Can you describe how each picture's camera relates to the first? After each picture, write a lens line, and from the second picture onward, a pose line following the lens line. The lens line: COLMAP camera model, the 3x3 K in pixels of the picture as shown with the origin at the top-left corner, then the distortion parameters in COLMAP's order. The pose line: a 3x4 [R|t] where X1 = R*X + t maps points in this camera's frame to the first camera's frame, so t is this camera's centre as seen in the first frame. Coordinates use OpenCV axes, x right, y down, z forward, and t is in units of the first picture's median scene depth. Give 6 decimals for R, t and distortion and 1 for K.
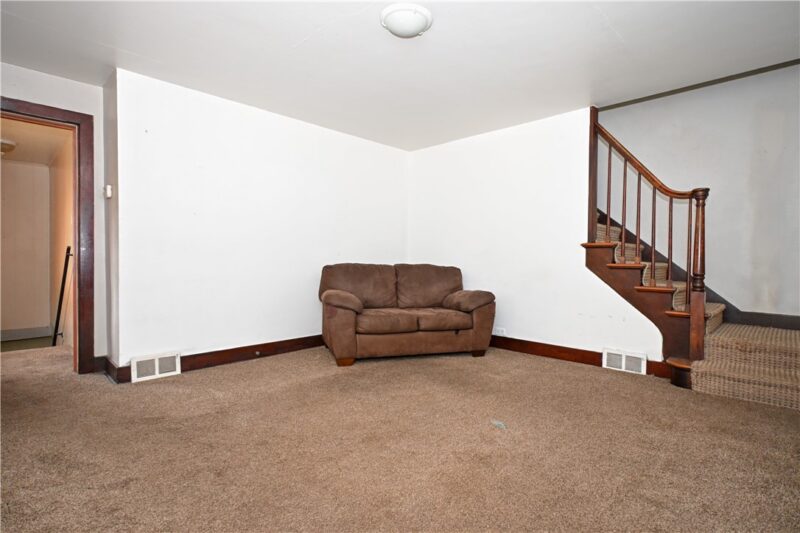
lens RADIAL K [[407.0, 0, 400.0], [0, 407.0, 266.5], [0, 0, 1]] dist [0.001011, 0.000229]
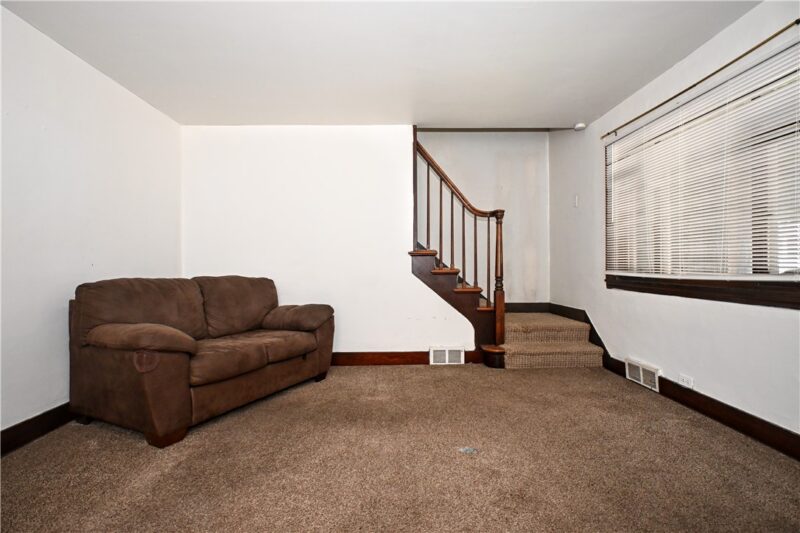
lens RADIAL K [[389.5, 0, 400.0], [0, 389.5, 266.5], [0, 0, 1]] dist [-0.002615, -0.000218]
pose [[0.694016, -0.016169, 0.719778, -0.320831], [0.028472, 0.999582, -0.004998, -0.014370], [-0.719396, 0.023963, 0.694186, 0.333381]]
